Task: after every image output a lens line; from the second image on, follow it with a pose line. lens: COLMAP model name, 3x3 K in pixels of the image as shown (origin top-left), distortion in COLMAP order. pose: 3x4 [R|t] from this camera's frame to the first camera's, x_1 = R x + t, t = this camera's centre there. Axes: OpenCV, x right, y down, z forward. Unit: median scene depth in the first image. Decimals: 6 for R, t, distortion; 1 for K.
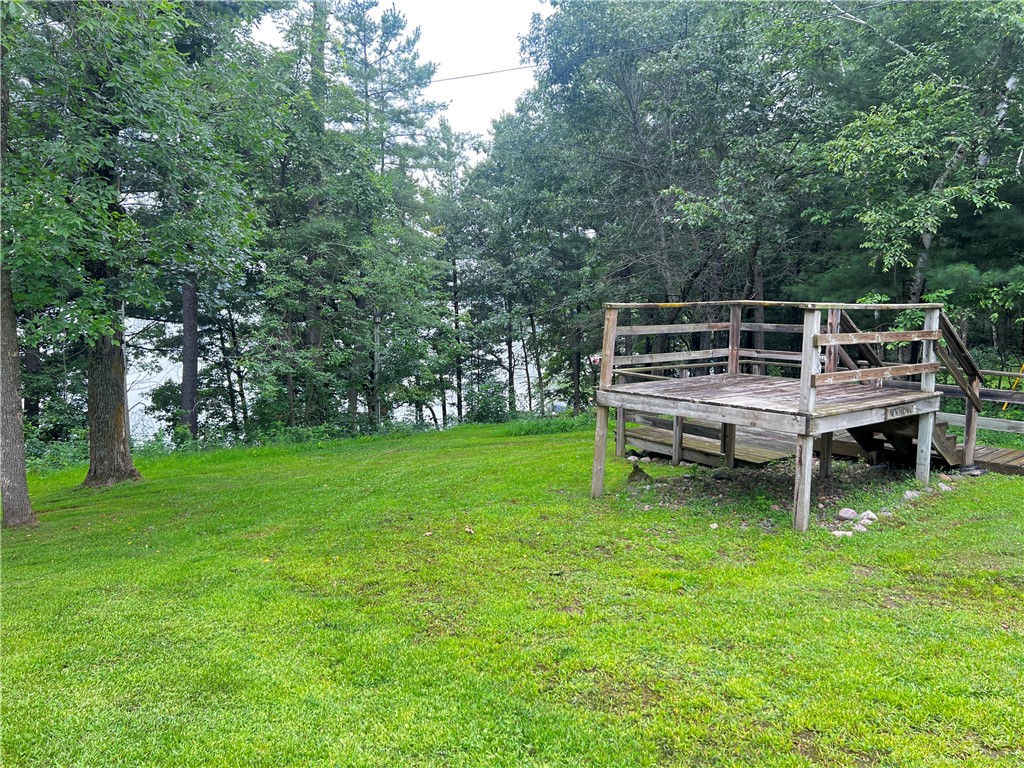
lens RADIAL K [[763.5, 0, 518.5], [0, 763.5, 377.7], [0, 0, 1]] dist [0.109125, -0.194445]
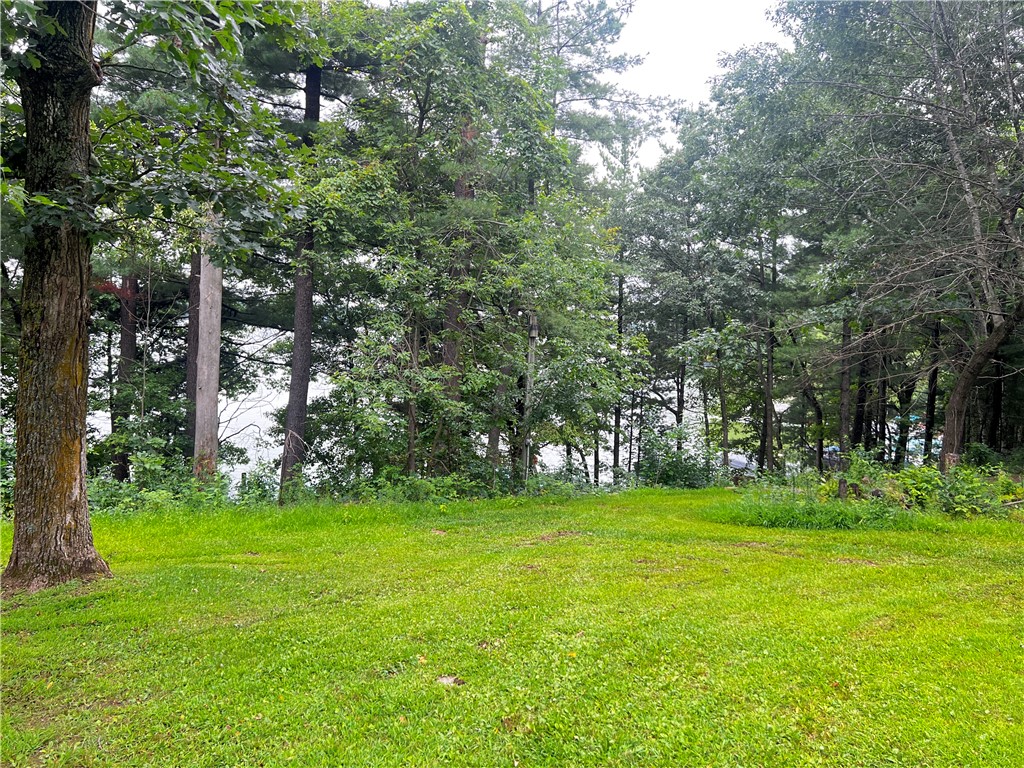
lens RADIAL K [[763.5, 0, 518.5], [0, 763.5, 377.7], [0, 0, 1]] dist [0.109125, -0.194445]
pose [[0.981561, 0.055564, -0.182894, -0.055368], [-0.064430, 0.997000, -0.042890, -0.001629], [0.179962, 0.053883, 0.982197, 0.251059]]
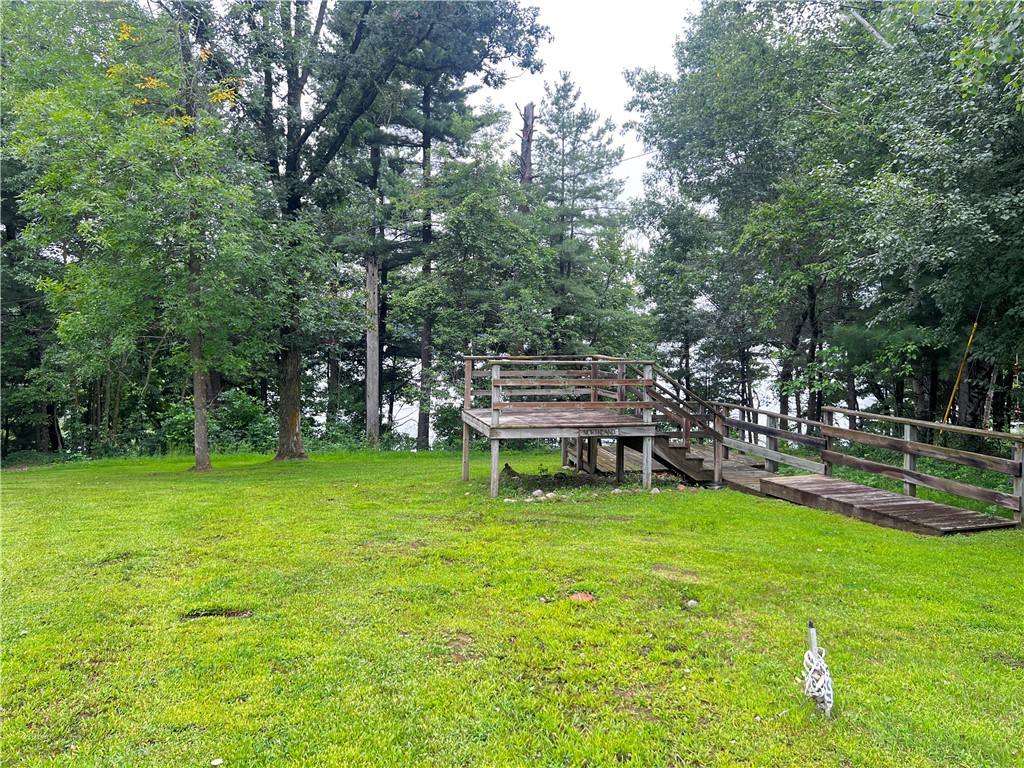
lens RADIAL K [[763.5, 0, 518.5], [0, 763.5, 377.7], [0, 0, 1]] dist [0.109125, -0.194445]
pose [[0.897545, 0.027453, -0.440067, 0.291672], [-0.048394, 0.998164, -0.036433, -0.000108], [0.438259, 0.053997, 0.897225, -0.117873]]
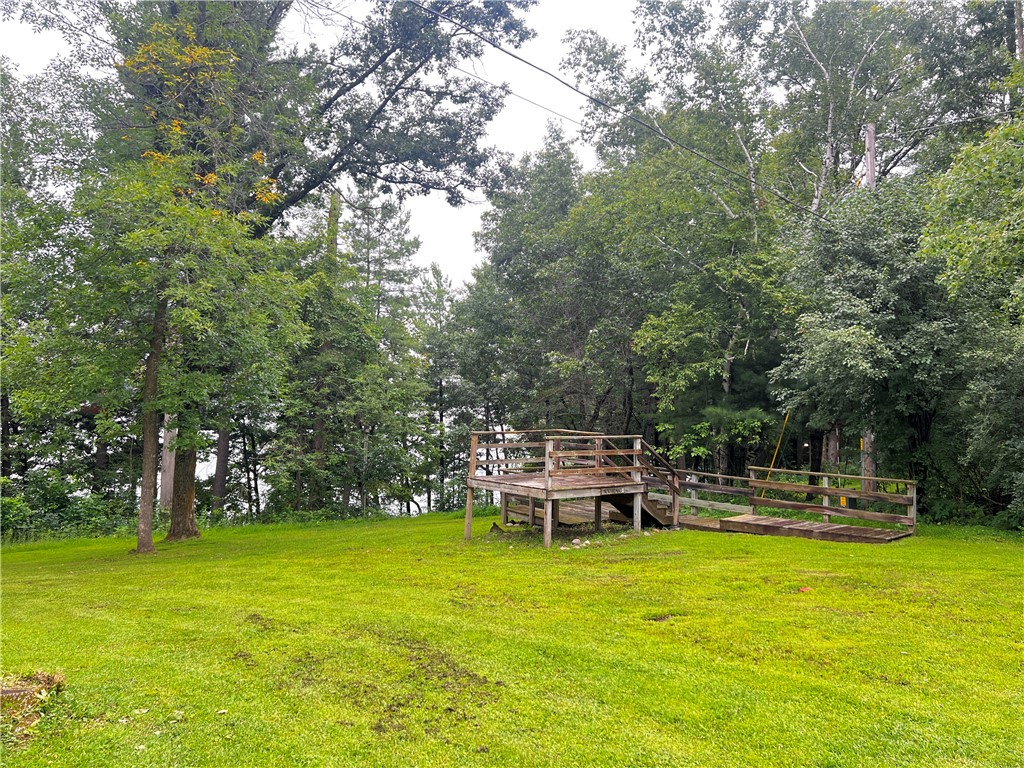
lens RADIAL K [[763.5, 0, 518.5], [0, 763.5, 377.7], [0, 0, 1]] dist [0.109125, -0.194445]
pose [[0.999869, 0.011888, -0.011015, 0.079548], [-0.013259, 0.990863, -0.134217, 0.006722], [0.009319, 0.134345, 0.990891, -0.280585]]
